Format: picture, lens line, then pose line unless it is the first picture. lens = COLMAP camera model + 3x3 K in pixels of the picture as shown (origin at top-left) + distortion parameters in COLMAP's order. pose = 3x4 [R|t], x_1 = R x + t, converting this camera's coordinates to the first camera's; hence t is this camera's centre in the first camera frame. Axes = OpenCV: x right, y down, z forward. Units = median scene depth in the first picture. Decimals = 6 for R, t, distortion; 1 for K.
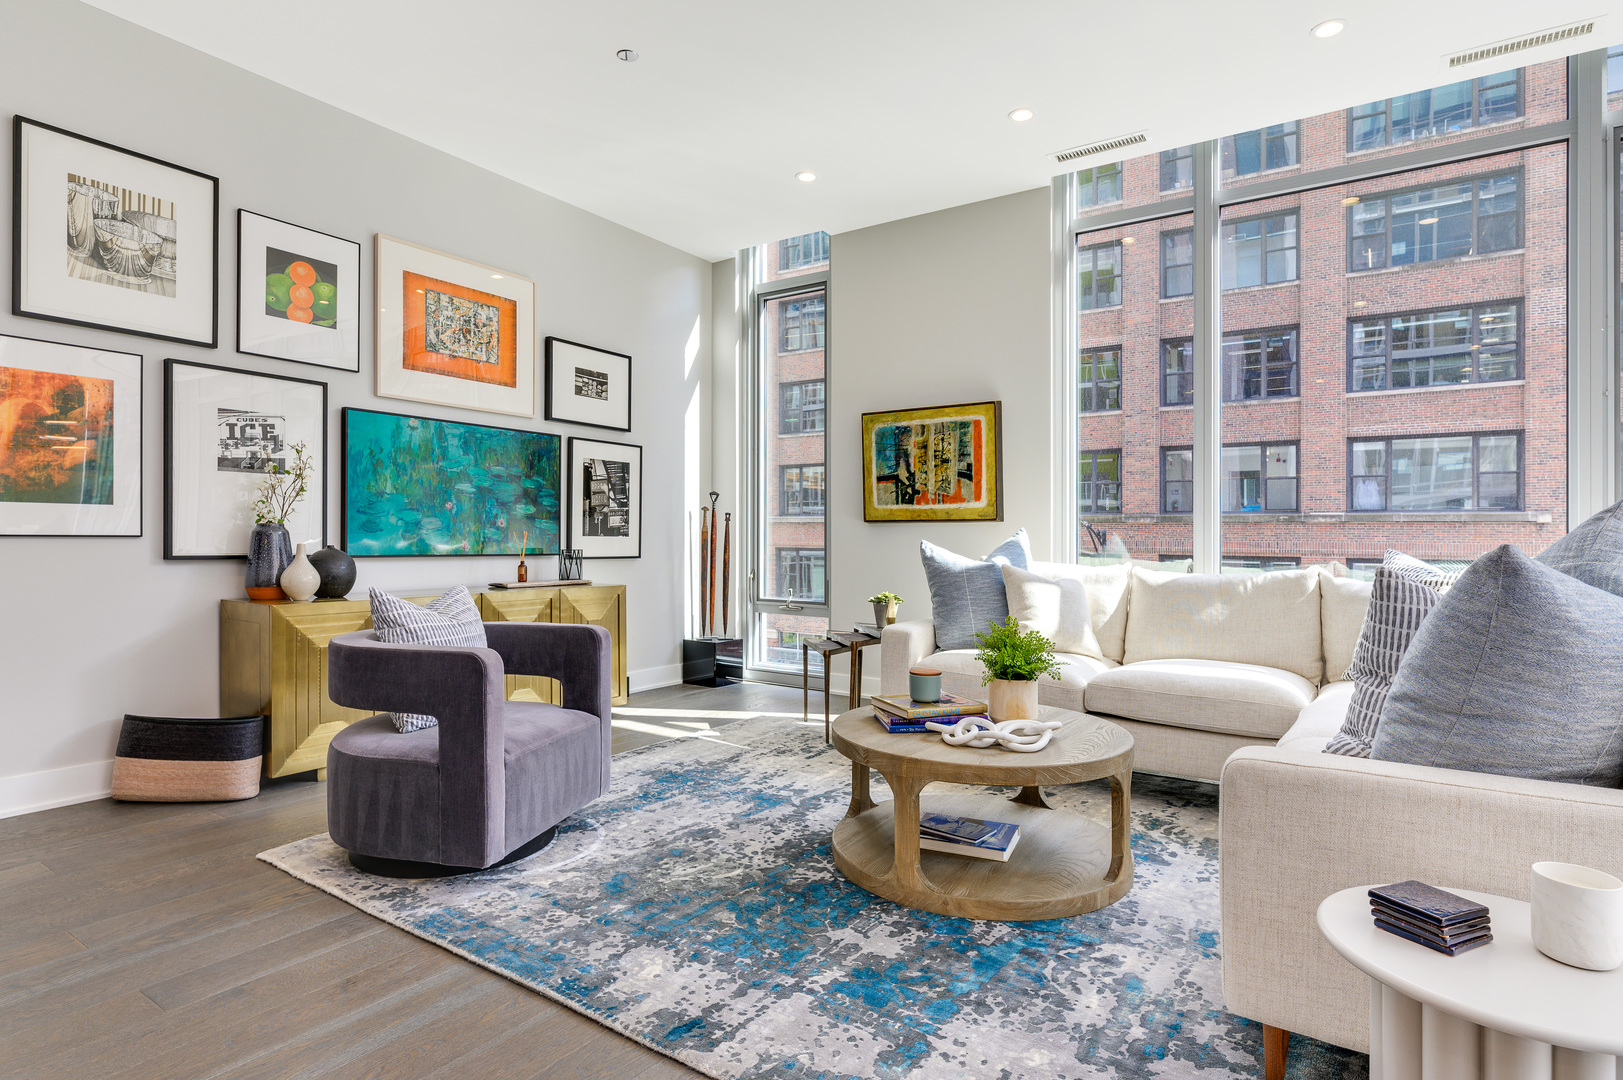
lens RADIAL K [[809.1, 0, 812.8], [0, 809.1, 537.9], [0, 0, 1]] dist [0.000023, -0.000619]
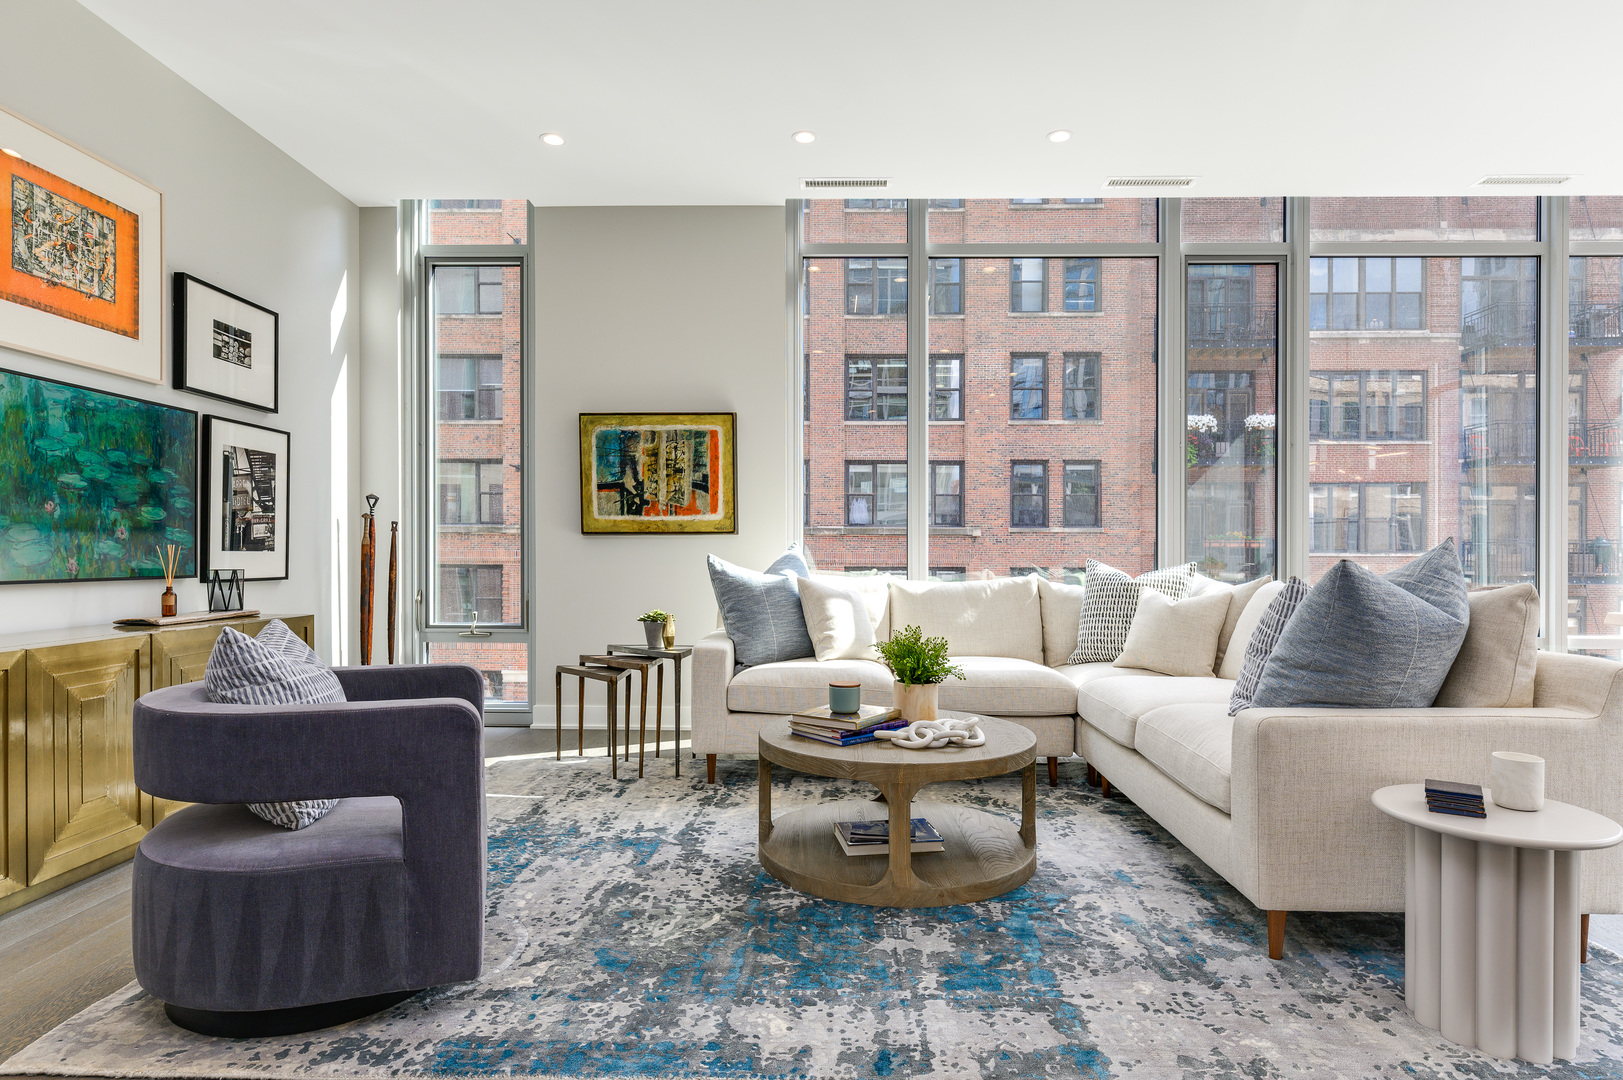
lens RADIAL K [[860.1, 0, 807.9], [0, 860.1, 555.5], [0, 0, 1]] dist [-0.001630, 0.002138]
pose [[0.849839, -0.006904, 0.526998, -0.283504], [0.003245, 0.999964, 0.007867, -0.002755], [-0.527033, -0.004976, 0.849830, 0.064667]]
